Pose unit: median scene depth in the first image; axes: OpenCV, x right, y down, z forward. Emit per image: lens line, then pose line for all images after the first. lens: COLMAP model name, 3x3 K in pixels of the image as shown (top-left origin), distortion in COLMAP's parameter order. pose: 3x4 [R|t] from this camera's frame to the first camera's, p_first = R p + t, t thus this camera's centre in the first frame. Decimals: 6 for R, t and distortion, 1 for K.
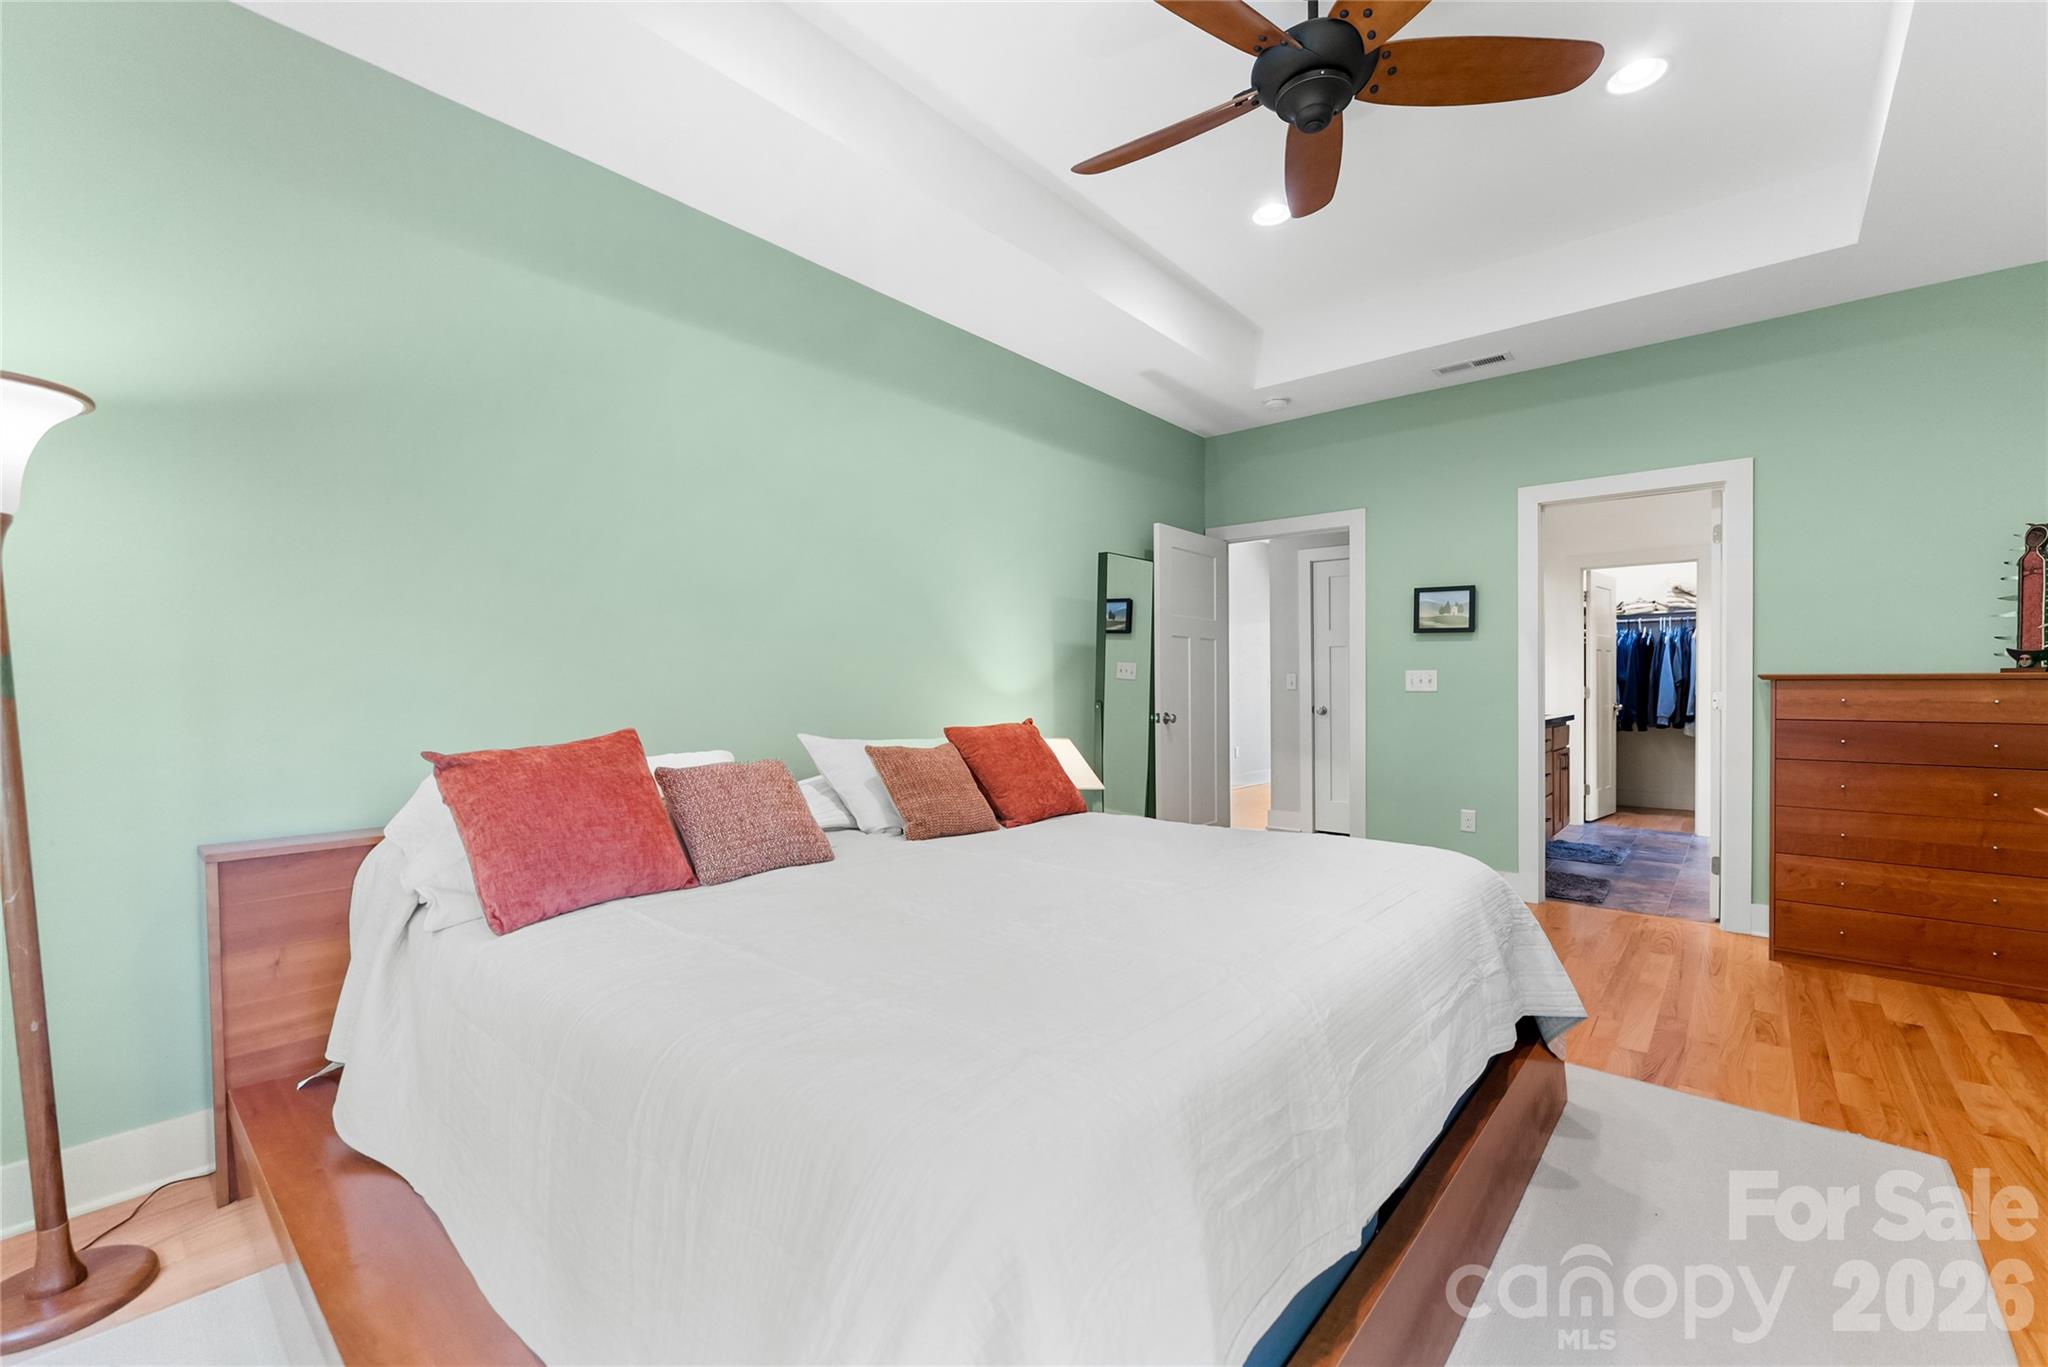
lens RADIAL K [[829.5, 0, 1034.0], [0, 829.5, 677.7], [0, 0, 1]] dist [-0.000623, -0.000127]
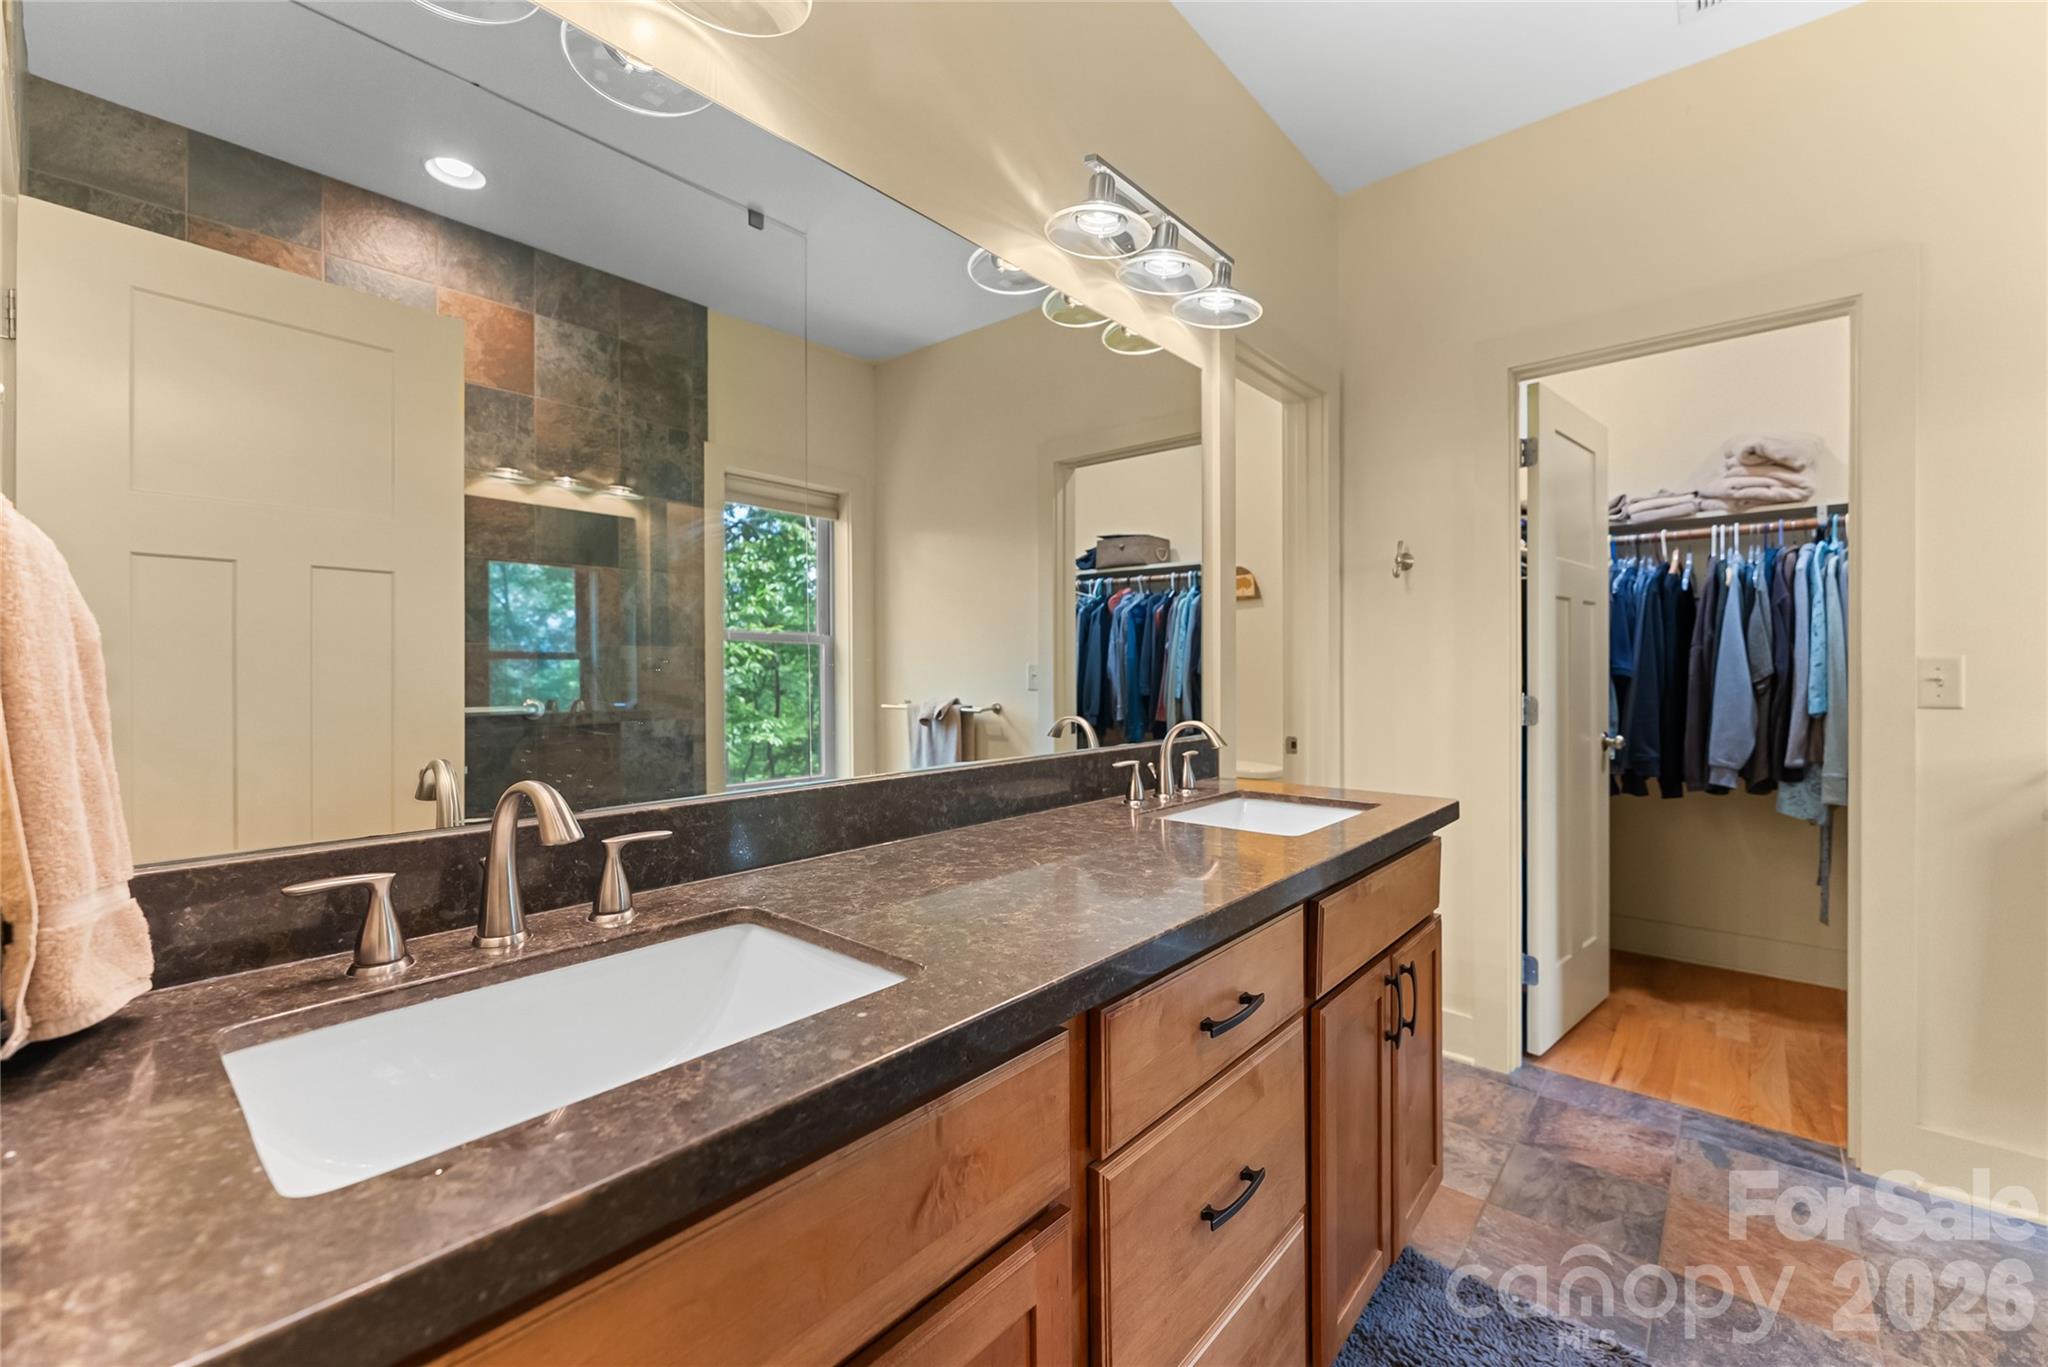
lens RADIAL K [[829.5, 0, 1044.1], [0, 829.5, 674.4], [0, 0, 1]] dist [-0.000623, -0.000127]
pose [[0.999921, -0.006386, 0.010829, 0.415551], [0.006304, 0.999951, 0.007625, -0.002847], [-0.010877, -0.007556, 0.999912, 0.588846]]
